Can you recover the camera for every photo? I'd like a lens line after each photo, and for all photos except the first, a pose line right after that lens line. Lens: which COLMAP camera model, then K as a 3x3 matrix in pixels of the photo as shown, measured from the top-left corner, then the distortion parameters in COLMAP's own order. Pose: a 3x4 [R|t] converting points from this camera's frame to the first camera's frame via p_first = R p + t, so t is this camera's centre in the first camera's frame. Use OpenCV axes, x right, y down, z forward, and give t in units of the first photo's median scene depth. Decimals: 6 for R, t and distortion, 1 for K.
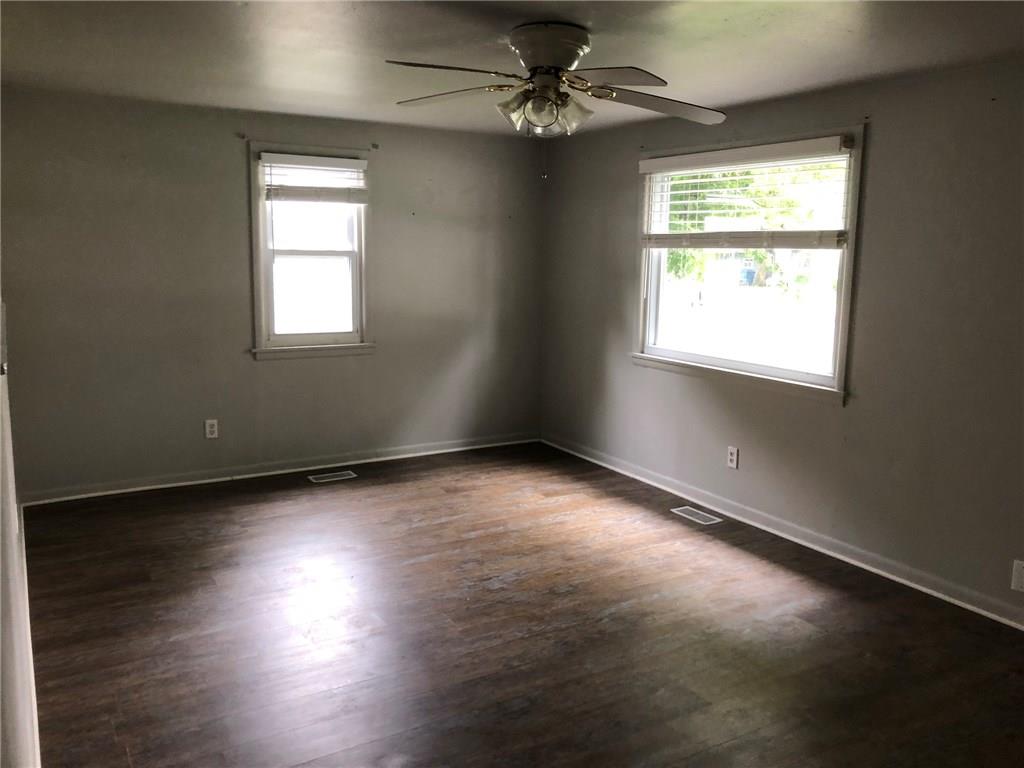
lens RADIAL K [[849.0, 0, 512.0], [0, 849.0, 384.0], [0, 0, 1]] dist [0.074158, -0.103267]
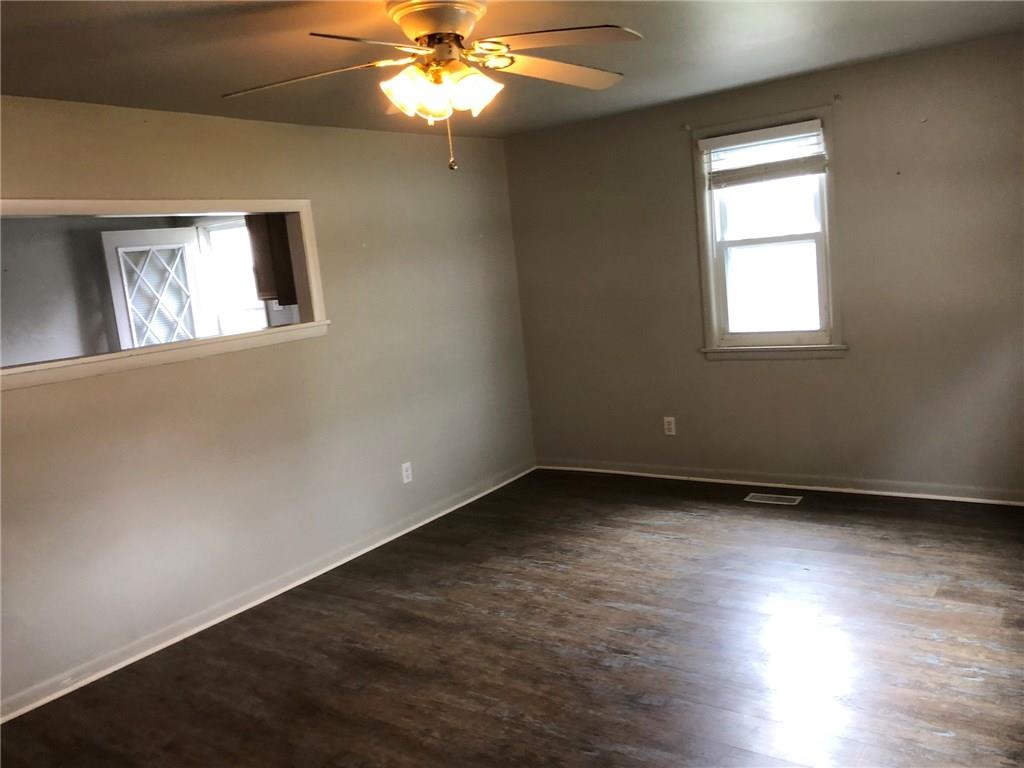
lens RADIAL K [[849.0, 0, 512.0], [0, 849.0, 384.0], [0, 0, 1]] dist [0.074158, -0.103267]
pose [[0.396261, 0.081383, -0.914524, 0.487696], [-0.043696, 0.996607, 0.069755, -0.058663], [0.917098, 0.012320, 0.398472, 0.427330]]
